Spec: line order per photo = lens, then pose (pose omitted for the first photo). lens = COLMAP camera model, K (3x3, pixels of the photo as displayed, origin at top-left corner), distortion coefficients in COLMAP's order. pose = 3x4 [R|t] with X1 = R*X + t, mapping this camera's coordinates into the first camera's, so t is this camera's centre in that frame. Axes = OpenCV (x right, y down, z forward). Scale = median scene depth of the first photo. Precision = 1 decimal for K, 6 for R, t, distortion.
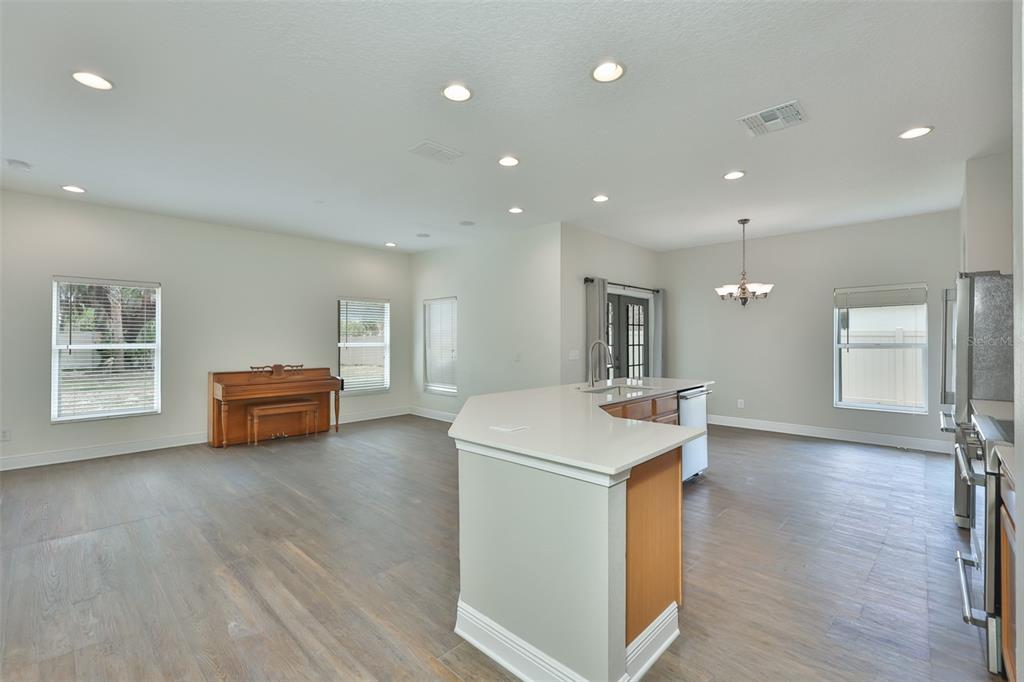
lens RADIAL K [[432.8, 0, 506.3], [0, 432.8, 342.9], [0, 0, 1]] dist [0.001679, -0.000180]
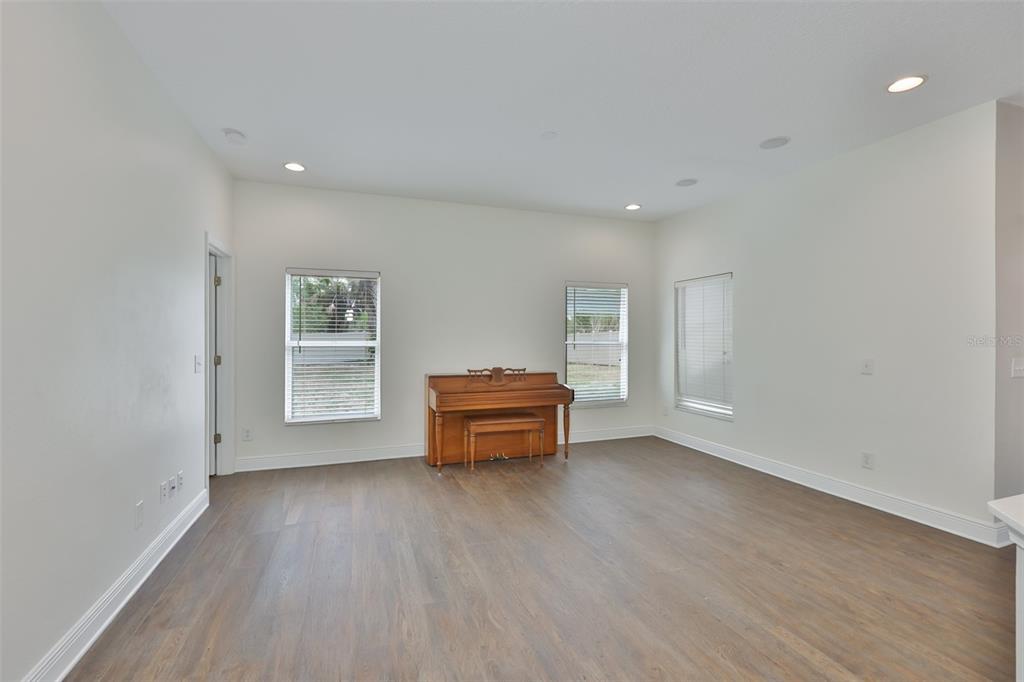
lens RADIAL K [[432.8, 0, 509.6], [0, 432.8, 342.2], [0, 0, 1]] dist [0.001679, -0.000180]
pose [[0.894879, 0.004319, -0.446287, -0.153627], [-0.003148, 0.999989, 0.003364, 0.000543], [0.446297, -0.001605, 0.894883, 0.300178]]
